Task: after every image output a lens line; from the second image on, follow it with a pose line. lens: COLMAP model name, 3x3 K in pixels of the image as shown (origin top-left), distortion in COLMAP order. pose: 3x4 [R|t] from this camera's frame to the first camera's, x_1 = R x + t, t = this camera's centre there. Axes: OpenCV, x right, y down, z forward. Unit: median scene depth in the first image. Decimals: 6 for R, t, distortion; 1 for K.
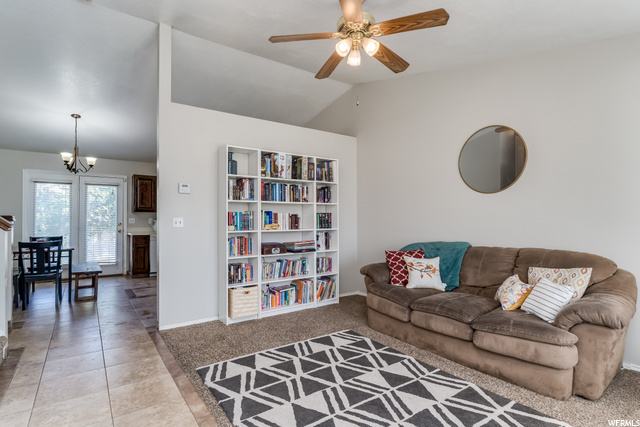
lens RADIAL K [[324.4, 0, 318.7], [0, 324.4, 214.7], [0, 0, 1]] dist [-0.009534, 0.003626]
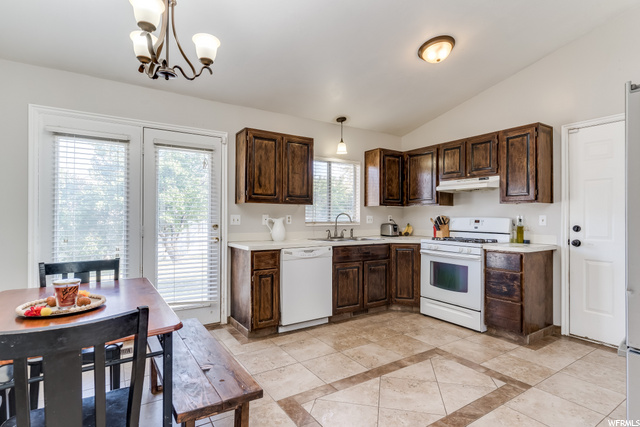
lens RADIAL K [[324.4, 0, 318.8], [0, 324.4, 215.3], [0, 0, 1]] dist [-0.009534, 0.003626]
pose [[0.998592, 0.003876, -0.052914, -0.791839], [-0.003436, 0.999959, 0.008398, 0.012600], [0.052944, -0.008204, 0.998564, 0.924501]]
